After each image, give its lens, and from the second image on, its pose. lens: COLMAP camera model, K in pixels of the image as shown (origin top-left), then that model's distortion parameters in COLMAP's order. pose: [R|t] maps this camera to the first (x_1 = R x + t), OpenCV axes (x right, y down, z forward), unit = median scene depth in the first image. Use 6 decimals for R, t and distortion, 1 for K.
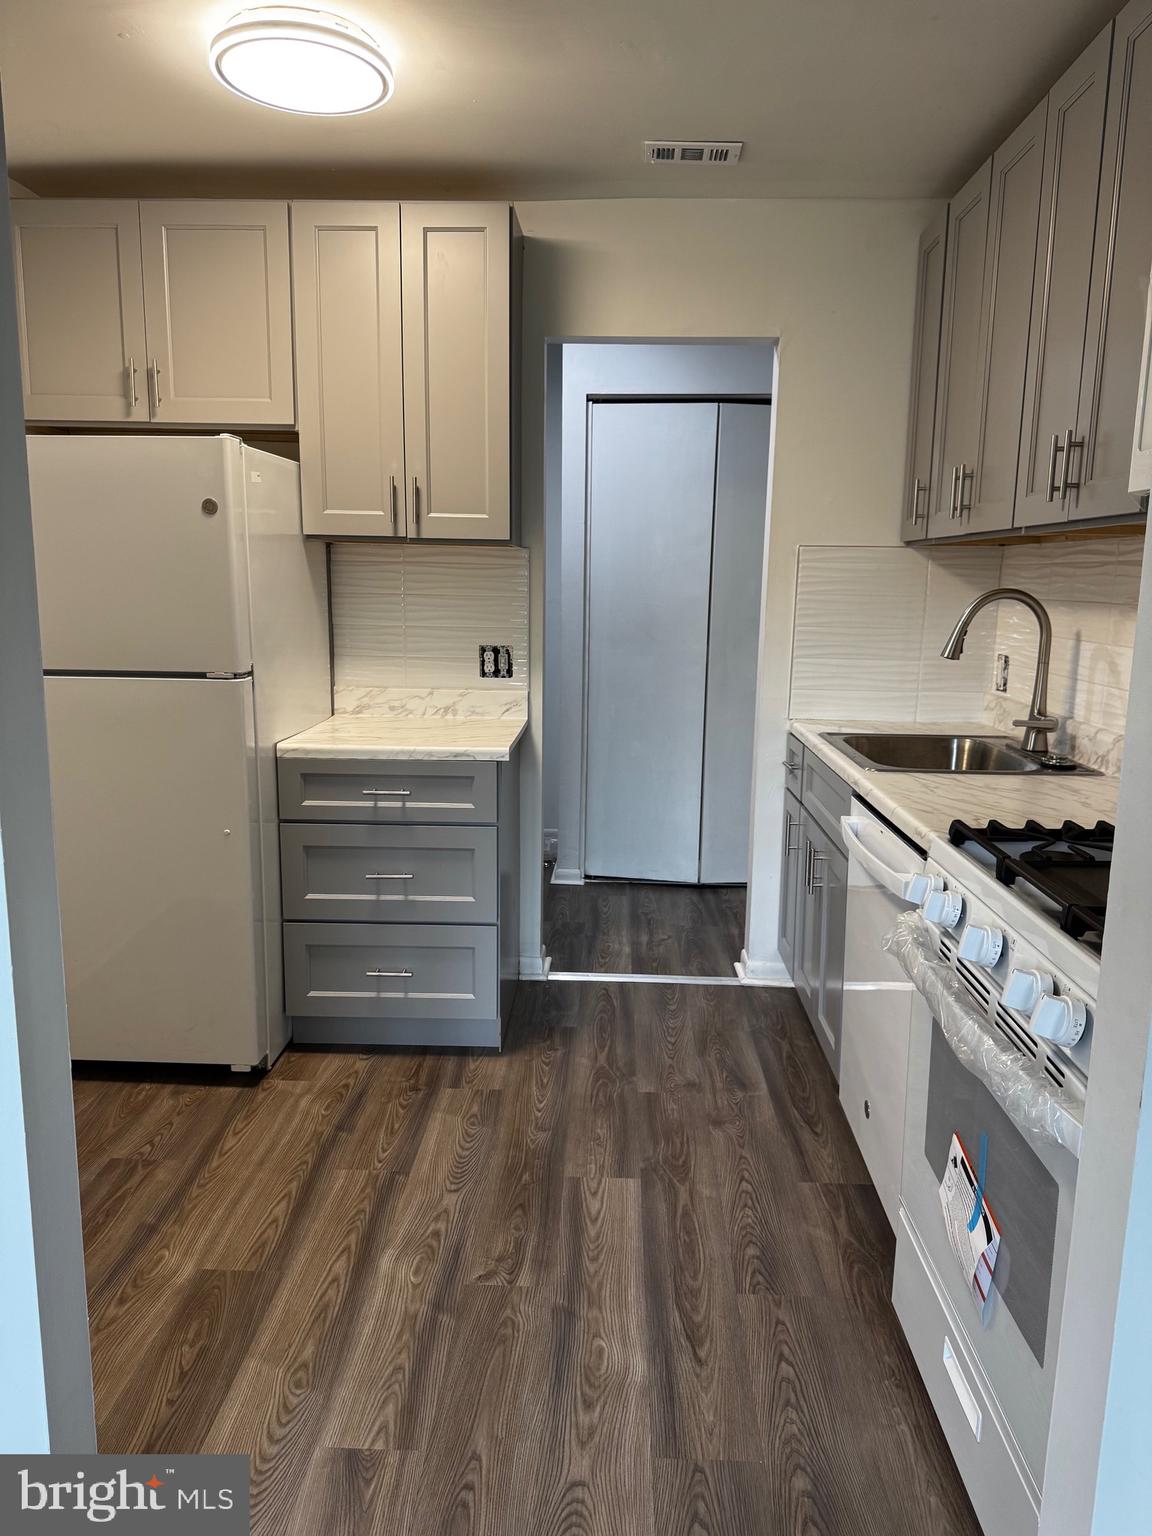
lens RADIAL K [[1088.5, 0, 576.0], [0, 1088.5, 768.0], [0, 0, 1]] dist [0.151658, -0.234928]
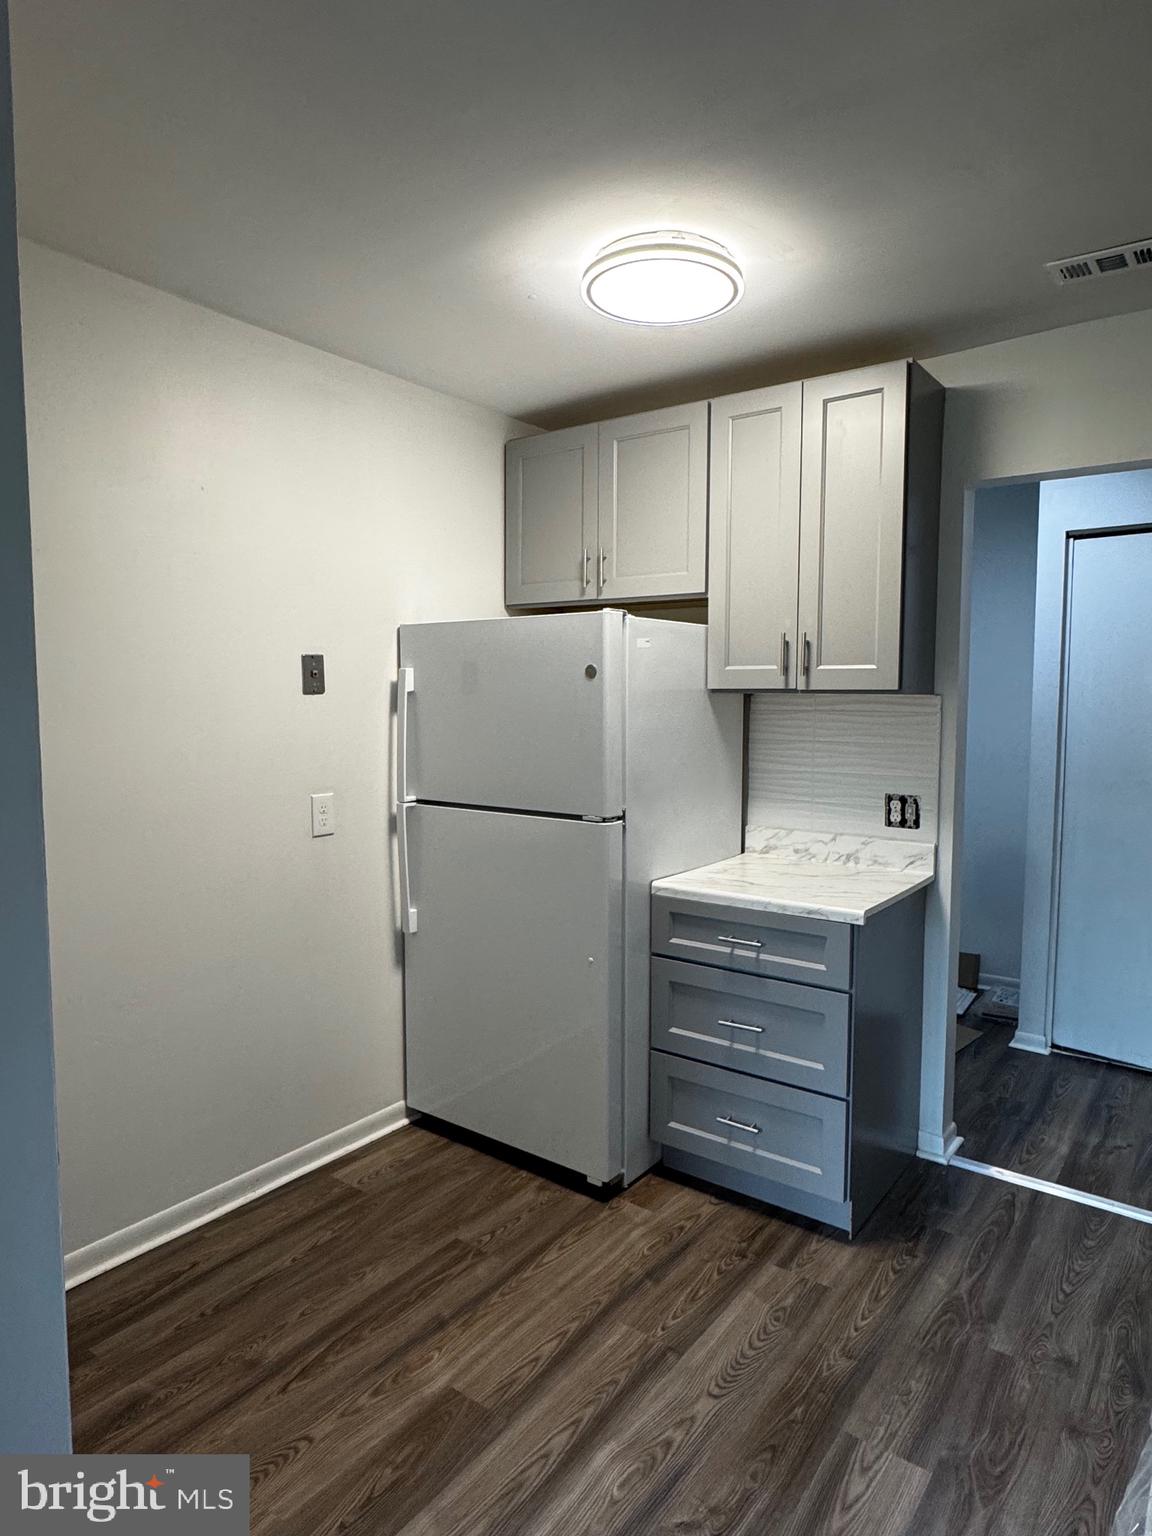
lens RADIAL K [[937.0, 0, 576.0], [0, 937.0, 768.0], [0, 0, 1]] dist [0.008185, -0.001051]
pose [[0.827918, 0.033043, -0.559875, 0.174111], [-0.088994, 0.993355, -0.072973, -0.058163], [0.553744, 0.110241, 0.825357, 0.184403]]
